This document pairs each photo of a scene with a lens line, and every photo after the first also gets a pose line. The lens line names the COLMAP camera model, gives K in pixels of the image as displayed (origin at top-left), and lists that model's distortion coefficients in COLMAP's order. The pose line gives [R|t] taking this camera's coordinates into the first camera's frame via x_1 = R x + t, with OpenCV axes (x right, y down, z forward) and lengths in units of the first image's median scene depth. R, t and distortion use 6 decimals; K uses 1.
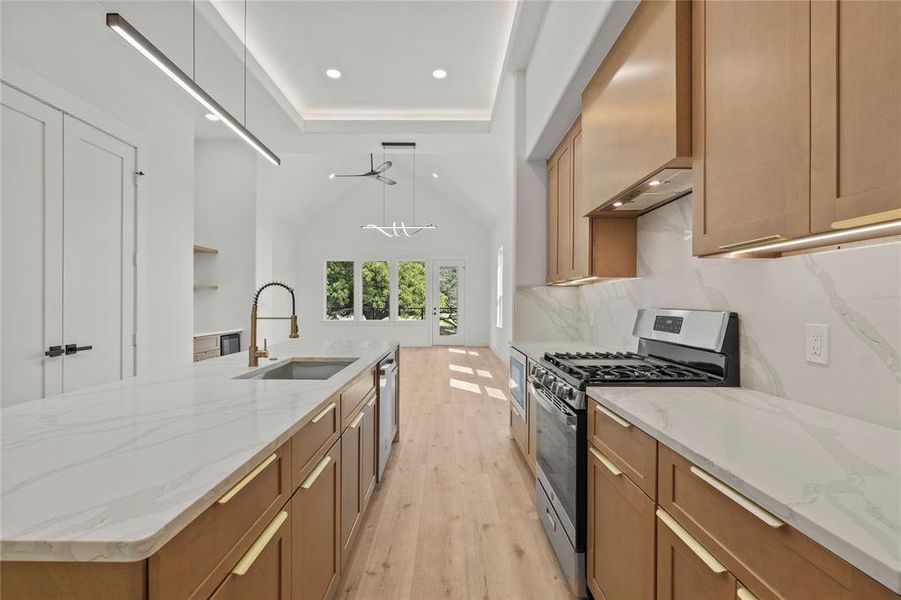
lens RADIAL K [[420.0, 0, 447.1], [0, 420.0, 302.8], [0, 0, 1]] dist [0.020590, 0.000251]
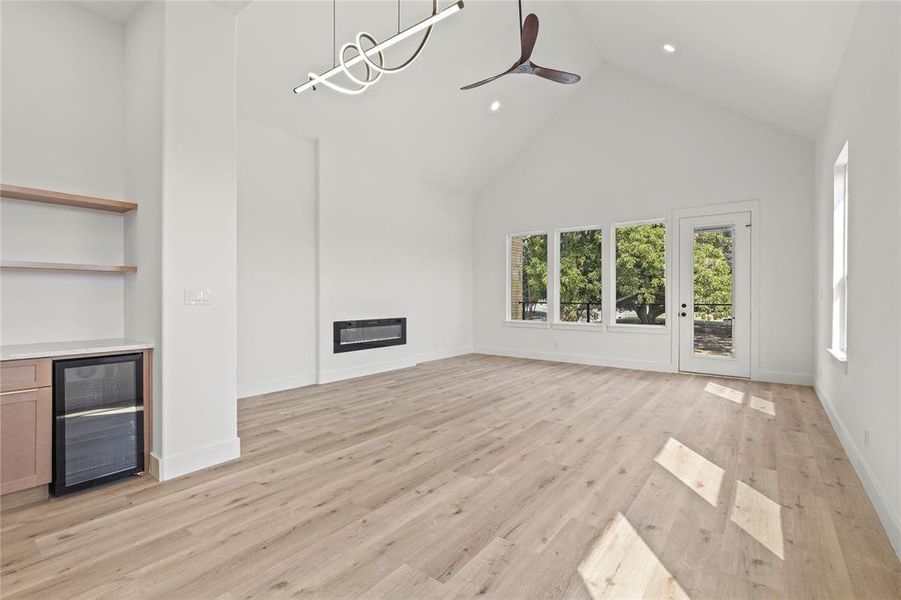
lens RADIAL K [[420.0, 0, 449.2], [0, 420.0, 295.4], [0, 0, 1]] dist [0.020590, 0.000251]
pose [[0.794530, -0.006246, -0.607193, 0.068236], [0.004971, 0.999980, -0.003781, 0.001526], [0.607205, -0.000015, 0.794545, 0.395856]]
